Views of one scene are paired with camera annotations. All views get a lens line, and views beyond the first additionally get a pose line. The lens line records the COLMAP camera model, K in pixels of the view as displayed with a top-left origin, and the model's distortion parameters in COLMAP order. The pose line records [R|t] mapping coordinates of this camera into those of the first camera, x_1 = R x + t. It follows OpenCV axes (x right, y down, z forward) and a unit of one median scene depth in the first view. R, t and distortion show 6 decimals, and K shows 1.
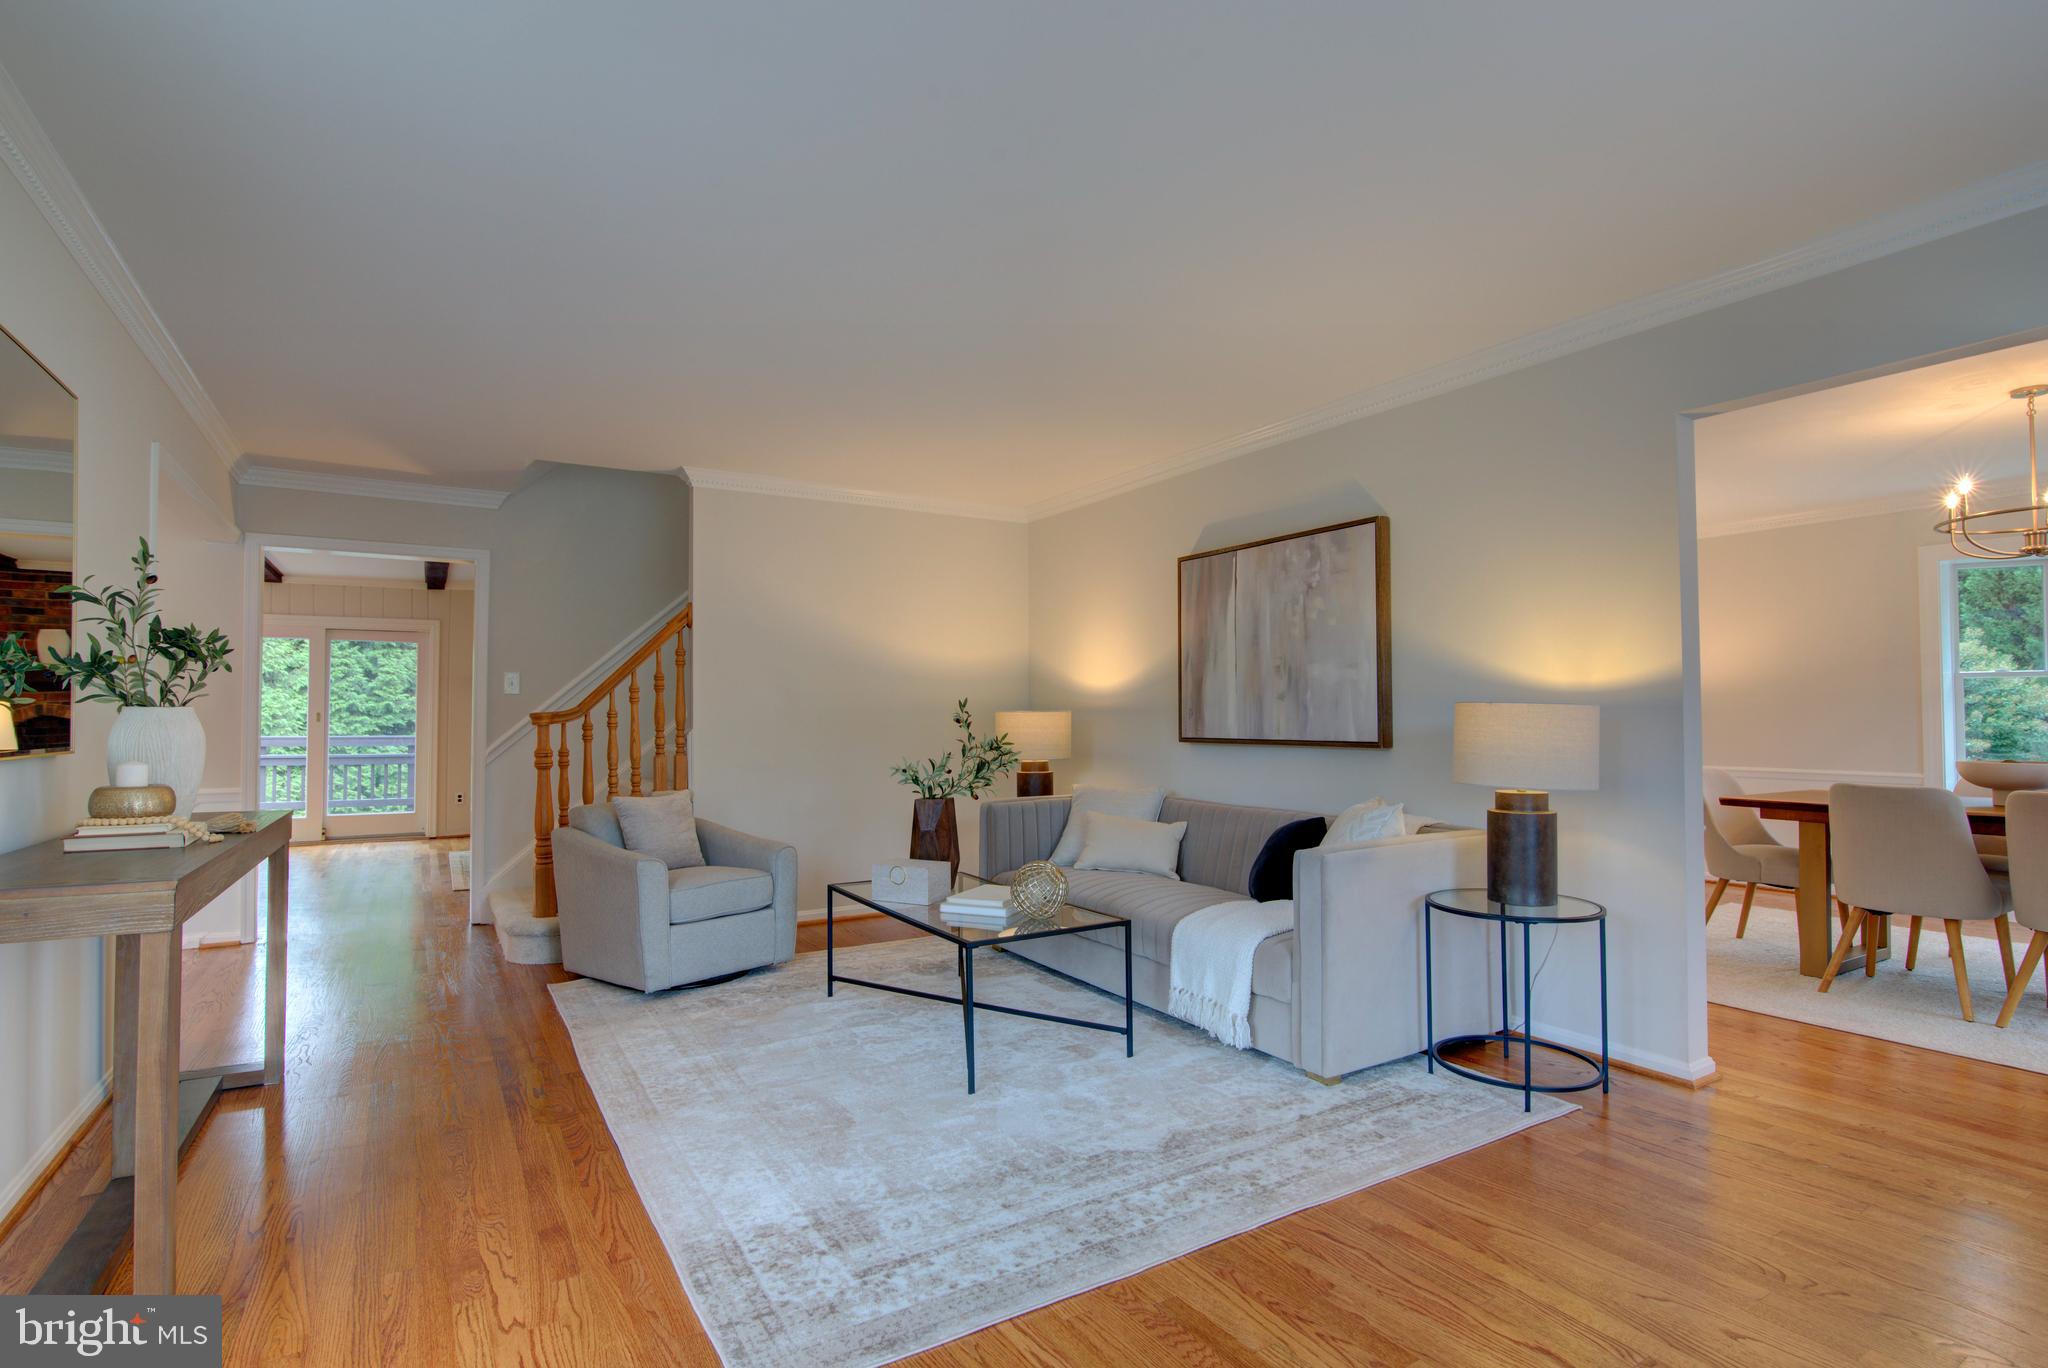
lens RADIAL K [[986.5, 0, 1022.1], [0, 986.5, 685.6], [0, 0, 1]] dist [-0.021250, 0.000319]
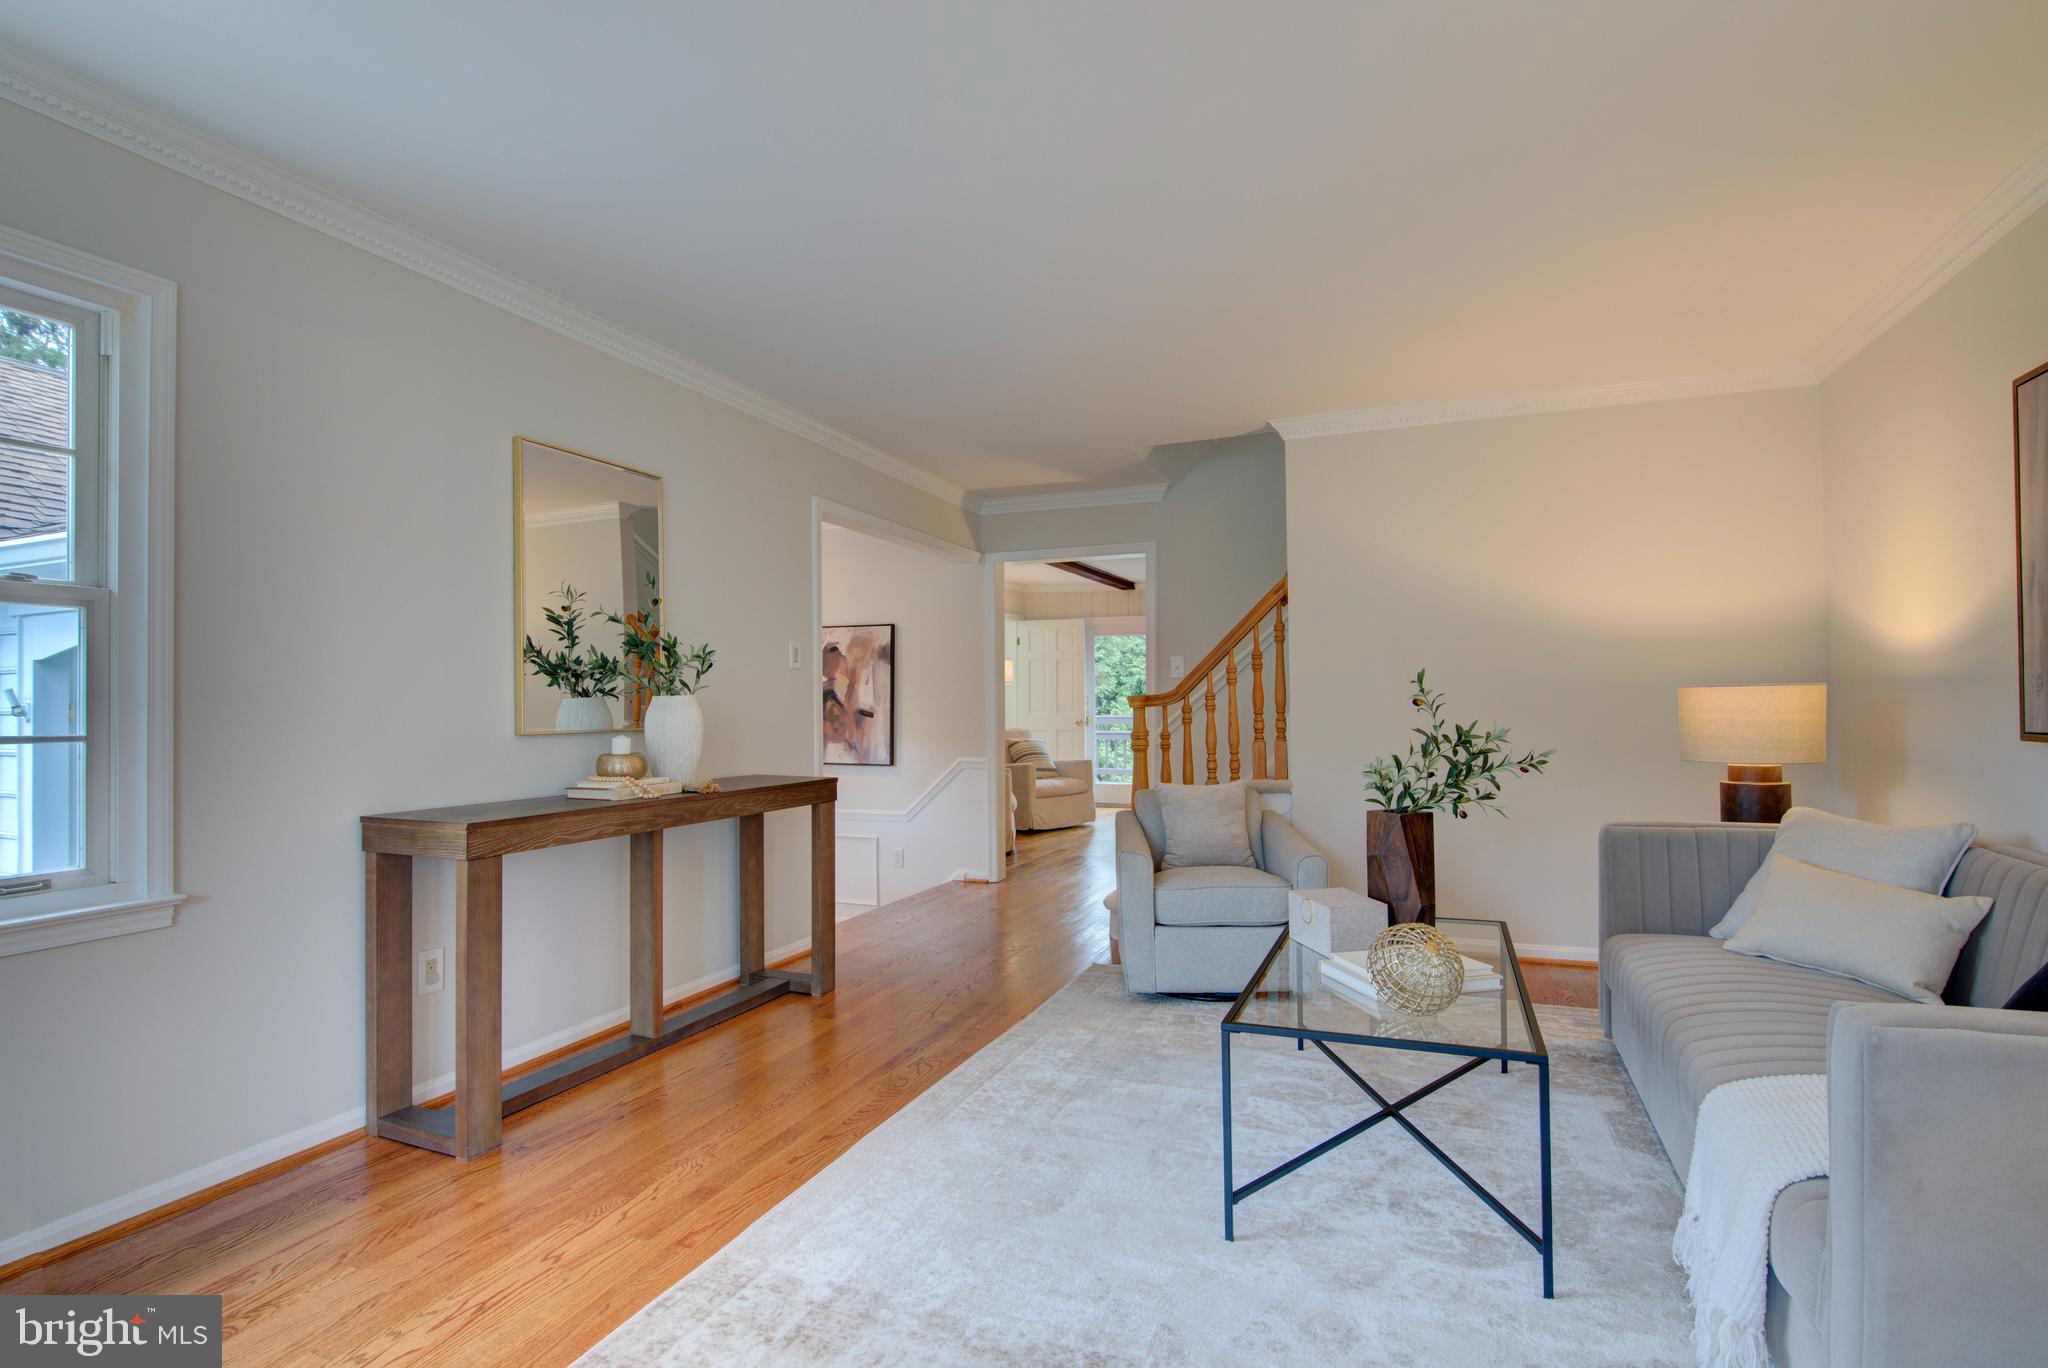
lens RADIAL K [[986.5, 0, 1029.3], [0, 986.5, 696.9], [0, 0, 1]] dist [-0.021250, 0.000319]
pose [[0.599110, -0.009284, -0.800613, 0.320329], [0.033611, 0.999343, 0.013564, 0.013528], [0.799961, -0.035036, 0.599029, 0.369960]]
